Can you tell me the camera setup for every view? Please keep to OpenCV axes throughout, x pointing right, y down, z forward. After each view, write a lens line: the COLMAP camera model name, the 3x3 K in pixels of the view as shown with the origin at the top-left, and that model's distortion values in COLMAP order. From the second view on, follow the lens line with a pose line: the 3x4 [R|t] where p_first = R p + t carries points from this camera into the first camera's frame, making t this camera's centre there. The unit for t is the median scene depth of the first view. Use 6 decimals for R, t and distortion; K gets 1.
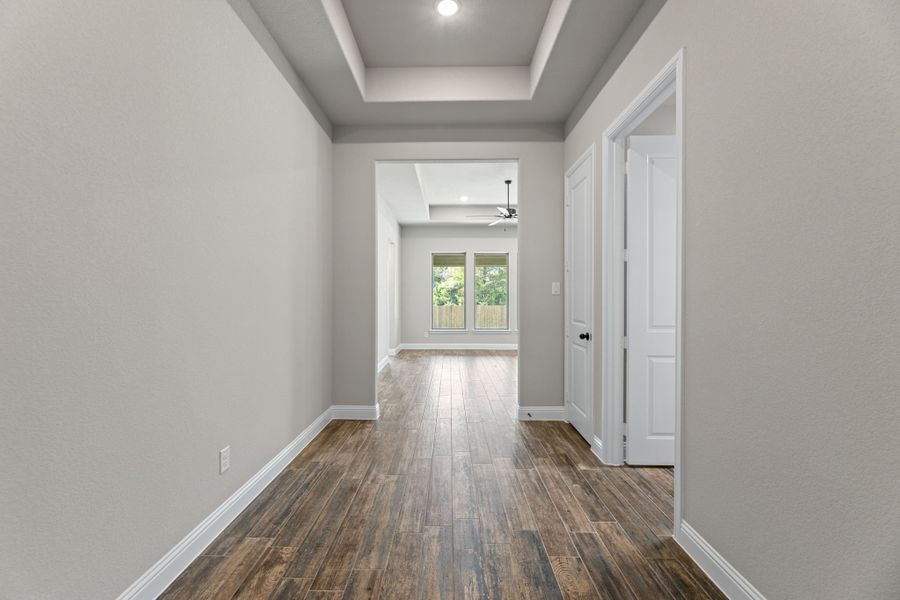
lens RADIAL K [[360.2, 0, 447.5], [0, 360.2, 298.7], [0, 0, 1]] dist [-0.006583, 0.001157]
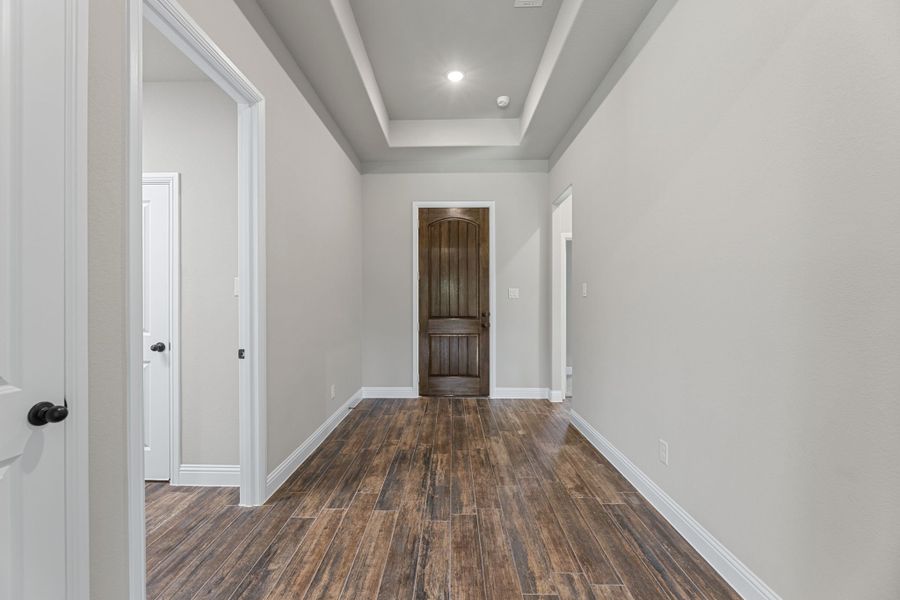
lens RADIAL K [[360.2, 0, 446.7], [0, 360.2, 300.8], [0, 0, 1]] dist [-0.006583, 0.001157]
pose [[-0.999963, -0.001144, 0.008497, 0.016777], [-0.001161, 0.999997, -0.002092, 0.000905], [-0.008494, -0.002102, -0.999962, 2.062854]]
